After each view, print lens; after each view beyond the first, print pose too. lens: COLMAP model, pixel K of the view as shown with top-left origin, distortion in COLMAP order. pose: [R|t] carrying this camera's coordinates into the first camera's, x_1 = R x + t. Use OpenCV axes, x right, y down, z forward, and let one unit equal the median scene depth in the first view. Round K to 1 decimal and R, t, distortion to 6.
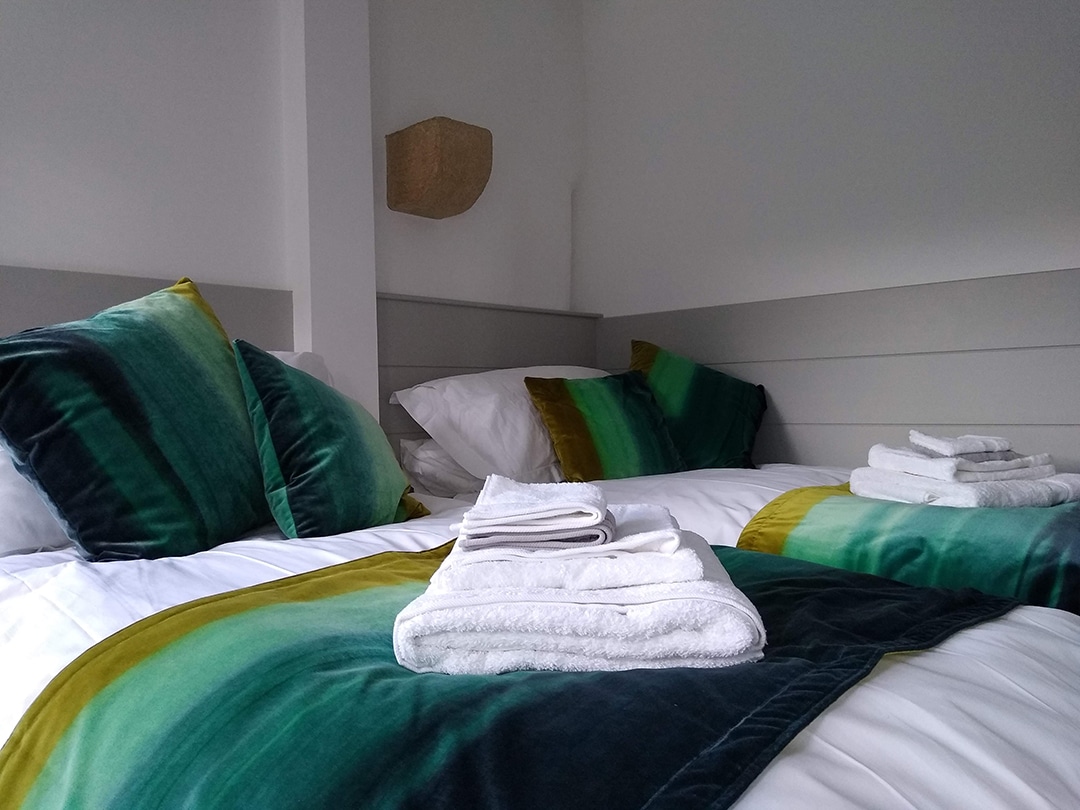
lens RADIAL K [[858.2, 0, 540.0], [0, 858.2, 405.0], [0, 0, 1]] dist [0.097621, -0.176495]
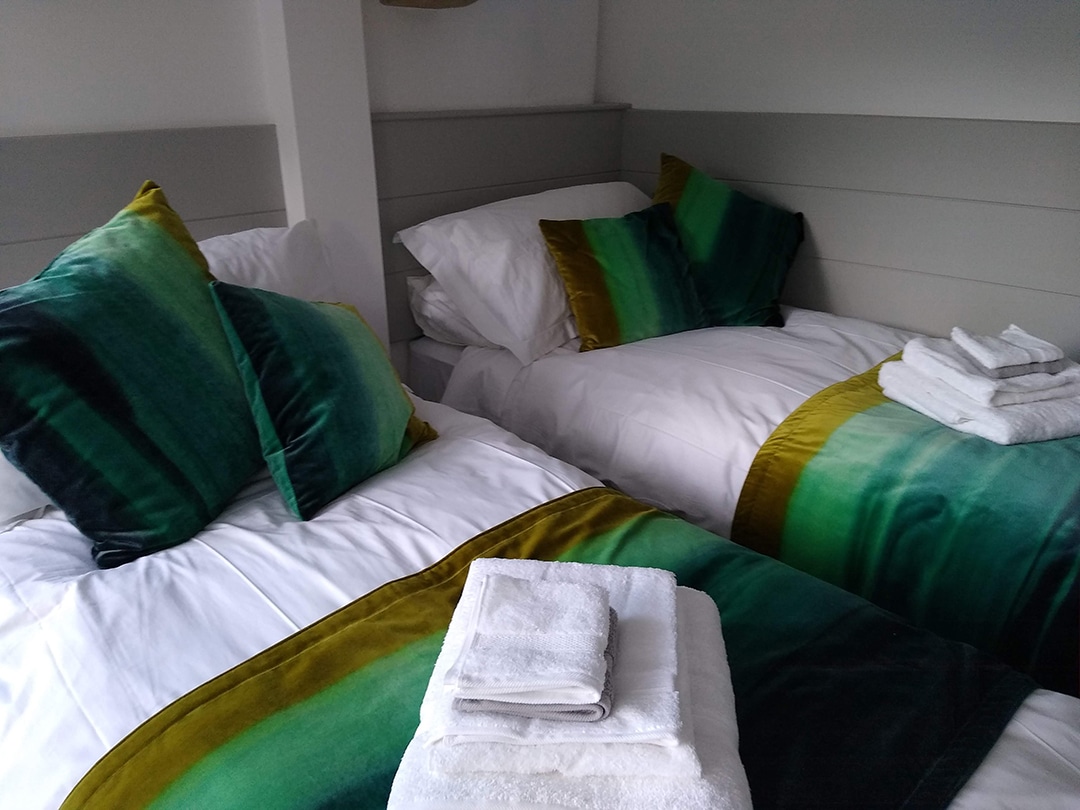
lens RADIAL K [[858.2, 0, 540.0], [0, 858.2, 405.0], [0, 0, 1]] dist [0.097621, -0.176495]
pose [[0.999543, 0.020813, -0.021932, 0.010959], [-0.011342, 0.930505, 0.366103, -0.290995], [0.028028, -0.365686, 0.930316, 0.125009]]
